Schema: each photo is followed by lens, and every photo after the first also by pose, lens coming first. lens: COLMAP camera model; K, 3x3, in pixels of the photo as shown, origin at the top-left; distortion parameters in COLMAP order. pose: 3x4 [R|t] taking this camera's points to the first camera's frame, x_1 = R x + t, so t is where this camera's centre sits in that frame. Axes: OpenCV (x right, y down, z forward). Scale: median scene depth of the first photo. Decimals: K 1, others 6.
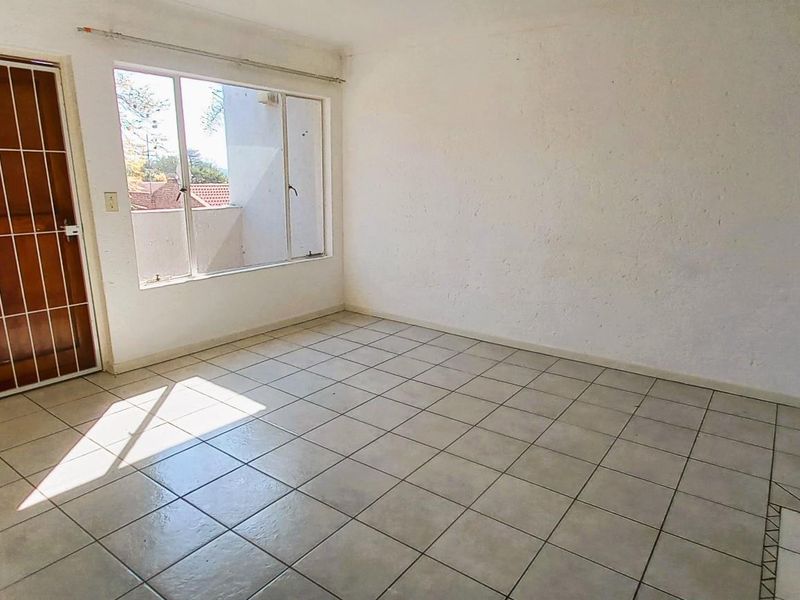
lens RADIAL K [[523.9, 0, 400.0], [0, 523.9, 300.0], [0, 0, 1]] dist [-0.000513, 0.001112]
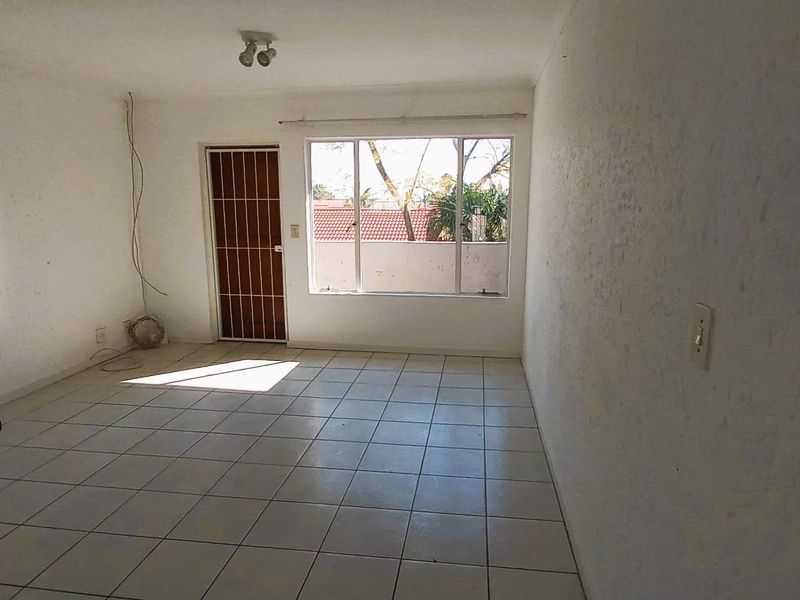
lens RADIAL K [[523.9, 0, 400.0], [0, 523.9, 300.0], [0, 0, 1]] dist [-0.000513, 0.001112]
pose [[0.473403, 0.149069, -0.868141, 0.923302], [-0.202522, 0.977593, 0.057427, -0.145896], [0.857248, 0.148631, 0.492985, 0.561393]]
